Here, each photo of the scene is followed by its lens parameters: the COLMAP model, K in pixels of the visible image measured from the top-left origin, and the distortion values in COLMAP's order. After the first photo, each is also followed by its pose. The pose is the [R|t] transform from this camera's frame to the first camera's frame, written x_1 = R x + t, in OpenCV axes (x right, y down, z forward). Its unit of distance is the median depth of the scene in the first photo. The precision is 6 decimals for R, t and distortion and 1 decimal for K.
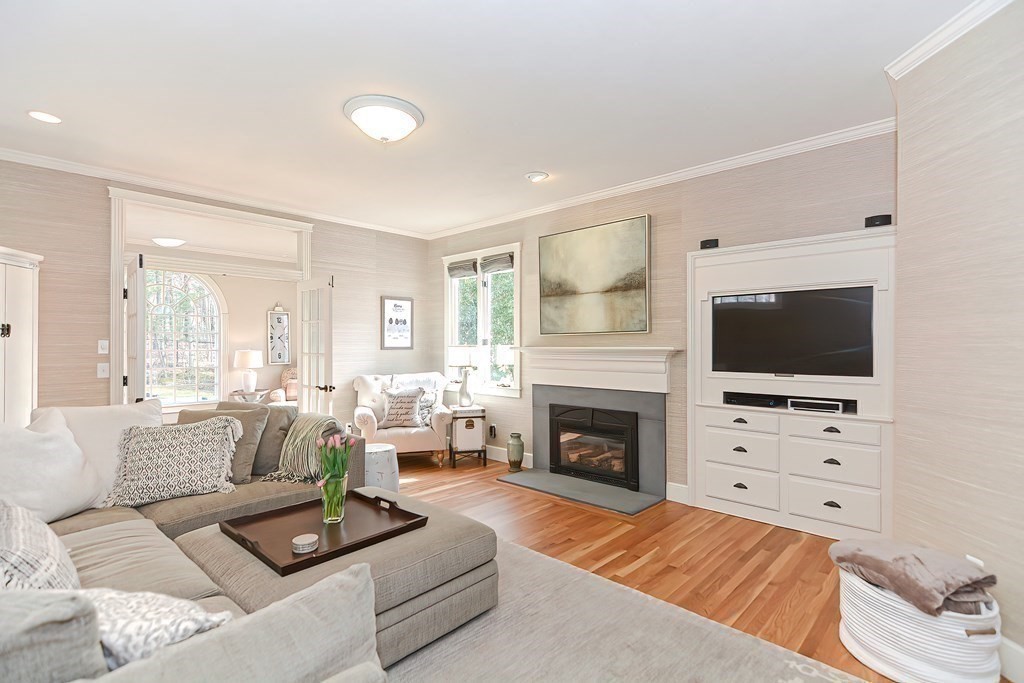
lens RADIAL K [[497.1, 0, 507.4], [0, 497.1, 342.1], [0, 0, 1]] dist [0.016202, -0.011923]
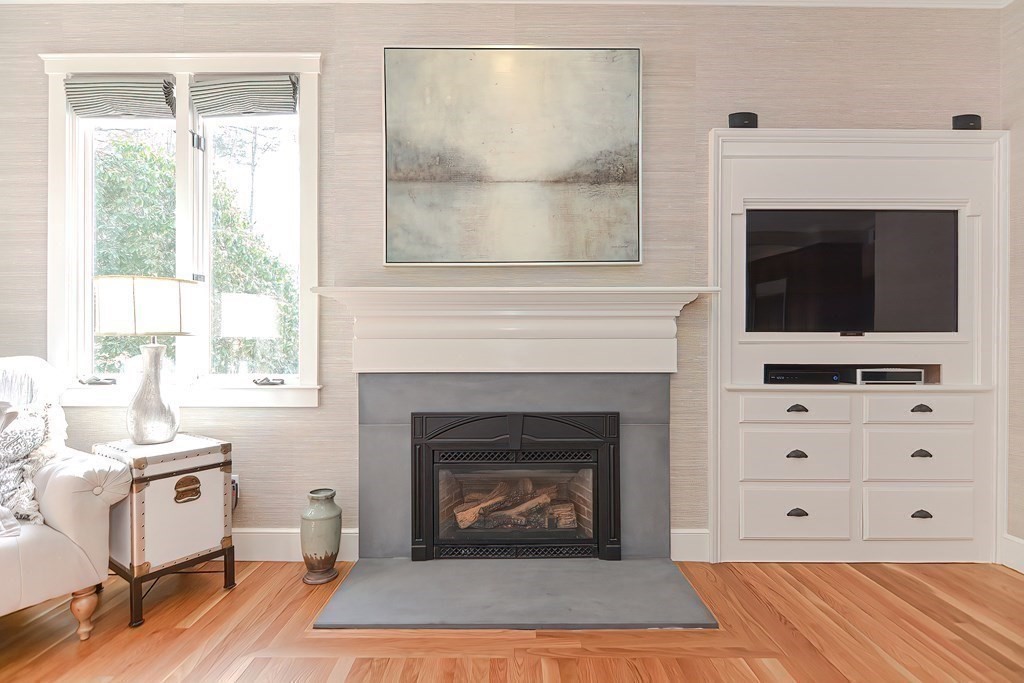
lens RADIAL K [[497.1, 0, 507.4], [0, 497.1, 342.1], [0, 0, 1]] dist [0.016202, -0.011923]
pose [[0.721789, 0.002913, 0.692107, -0.174098], [-0.005759, 0.999982, 0.001798, 0.057248], [-0.692089, -0.005283, 0.721793, 0.609963]]
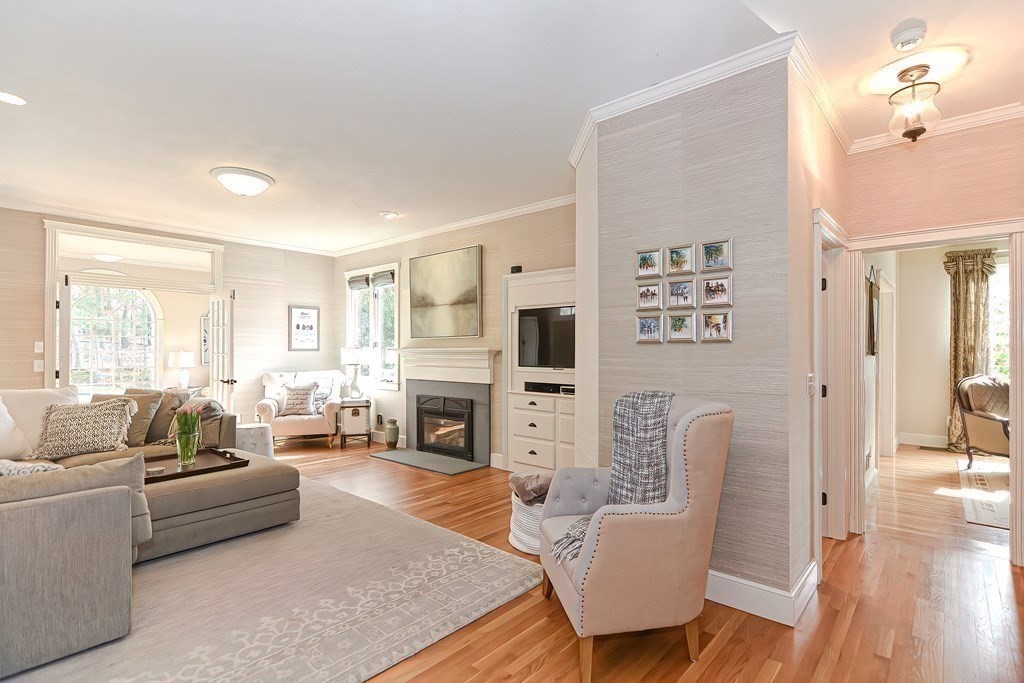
lens RADIAL K [[506.2, 0, 513.2], [0, 506.2, 345.4], [0, 0, 1]] dist [-0.004803, -0.001251]
pose [[0.998964, 0.002221, 0.045443, 0.269300], [-0.002132, 0.999996, -0.002005, 0.004255], [-0.045448, 0.001906, 0.998965, -0.263919]]
